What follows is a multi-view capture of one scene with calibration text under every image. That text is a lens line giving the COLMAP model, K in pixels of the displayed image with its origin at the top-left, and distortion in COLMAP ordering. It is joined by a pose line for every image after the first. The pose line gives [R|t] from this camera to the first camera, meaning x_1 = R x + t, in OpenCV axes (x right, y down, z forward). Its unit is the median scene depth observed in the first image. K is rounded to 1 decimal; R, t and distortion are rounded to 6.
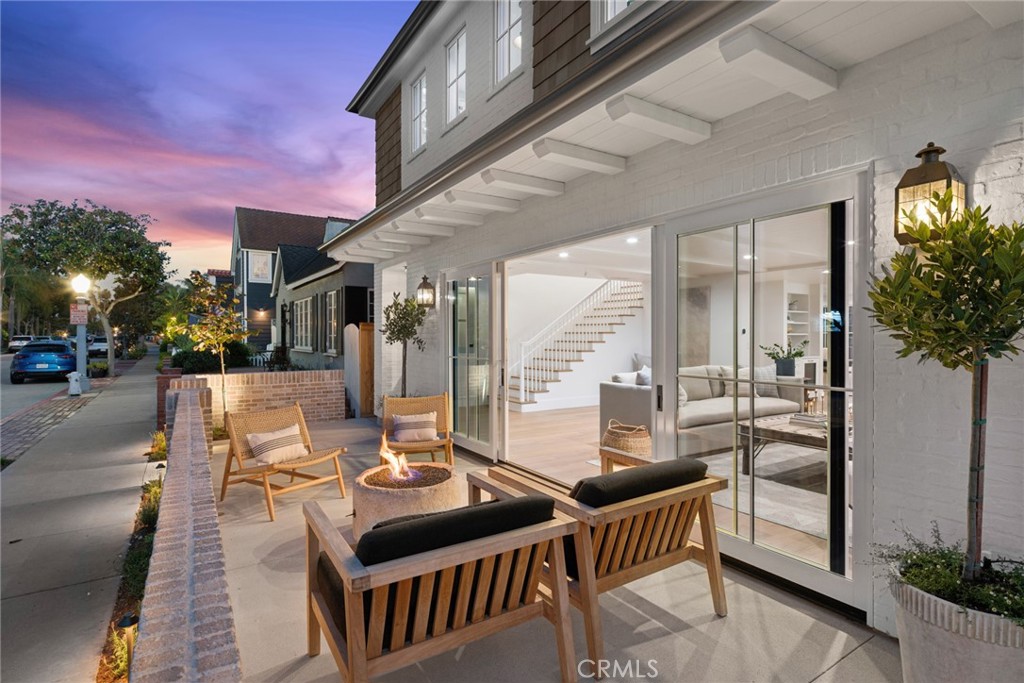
lens RADIAL K [[510.9, 0, 512.0], [0, 510.9, 341.5], [0, 0, 1]] dist [0.000882, 0.000162]
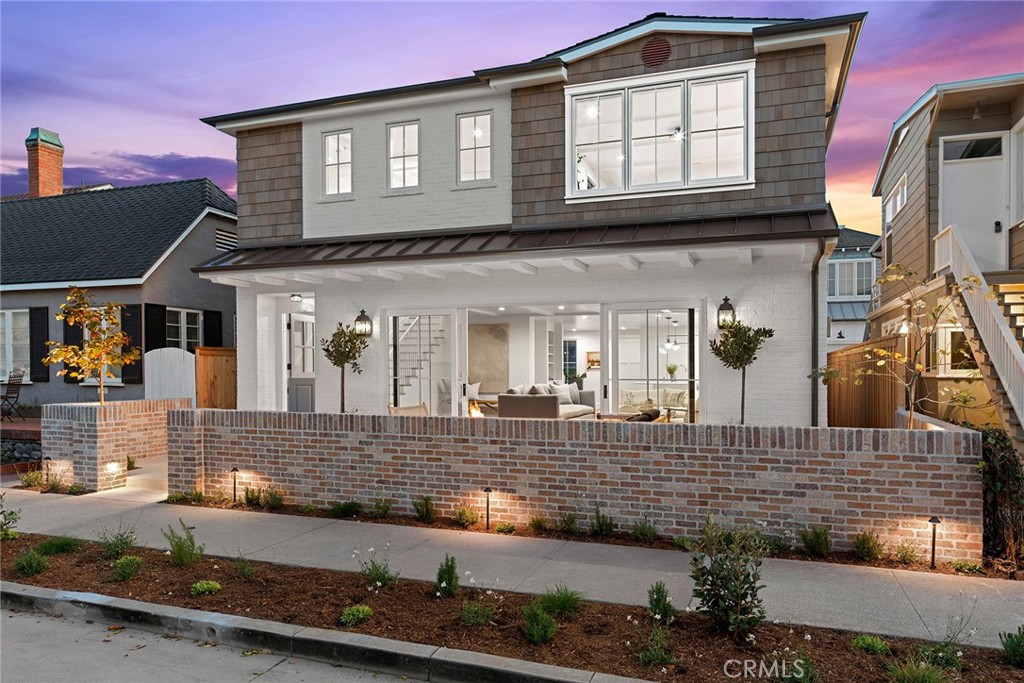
lens RADIAL K [[692.6, 0, 515.2], [0, 692.6, 371.6], [0, 0, 1]] dist [-0.000710, 0.001595]
pose [[0.791302, -0.001527, 0.611424, -0.956605], [0.005799, 0.999971, -0.005007, 0.027025], [-0.611399, 0.007508, 0.791287, -0.530723]]
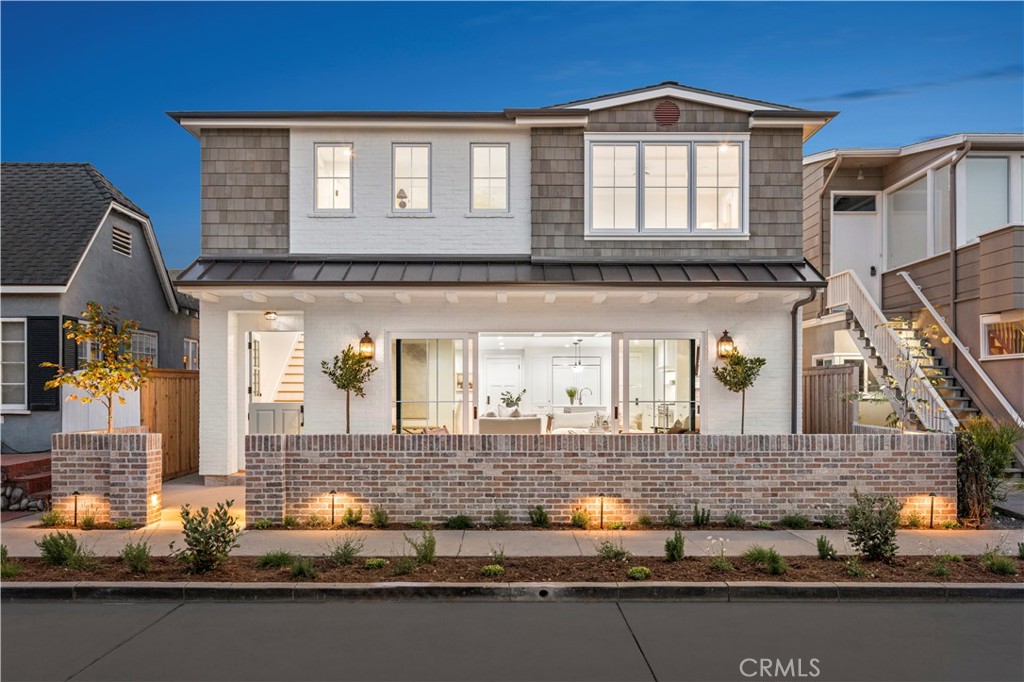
lens RADIAL K [[891.8, 0, 512.9], [0, 891.8, 392.9], [0, 0, 1]] dist [-0.000207, 0.000930]
pose [[0.529764, -0.001808, 0.848143, -1.860315], [0.010948, 0.999929, -0.004707, 0.023972], [-0.848075, 0.011779, 0.529746, -0.369500]]
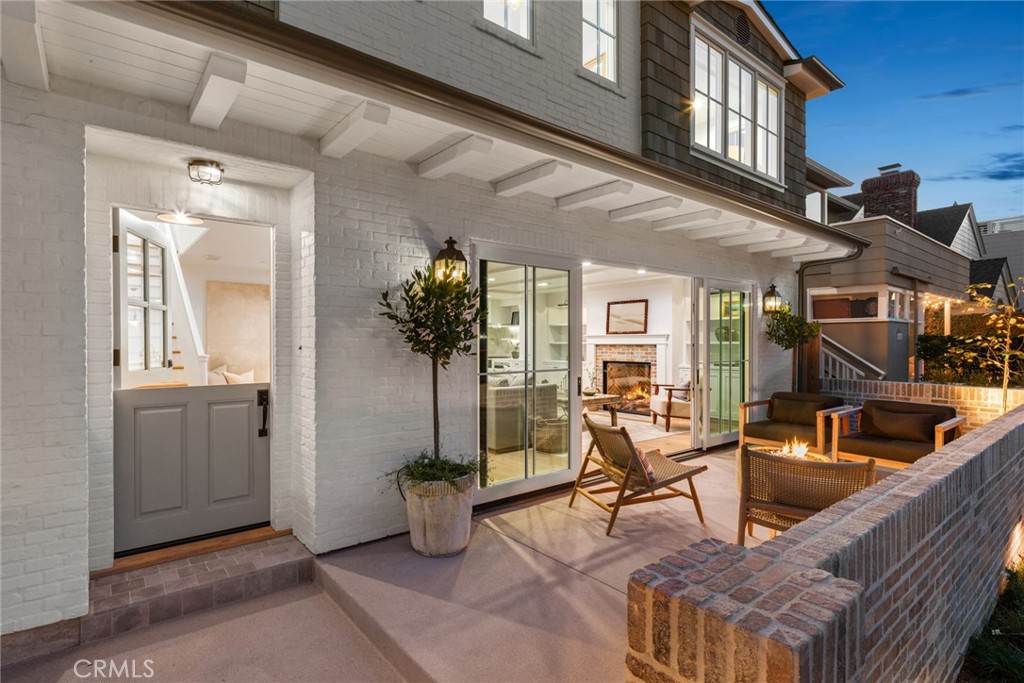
lens RADIAL K [[510.9, 0, 512.0], [0, 510.9, 341.5], [0, 0, 1]] dist [0.000882, 0.000162]
pose [[-0.124979, 0.000101, 0.992159, -0.816405], [0.014258, 0.999897, 0.001695, -0.013765], [-0.992057, 0.014358, -0.124967, 1.103898]]
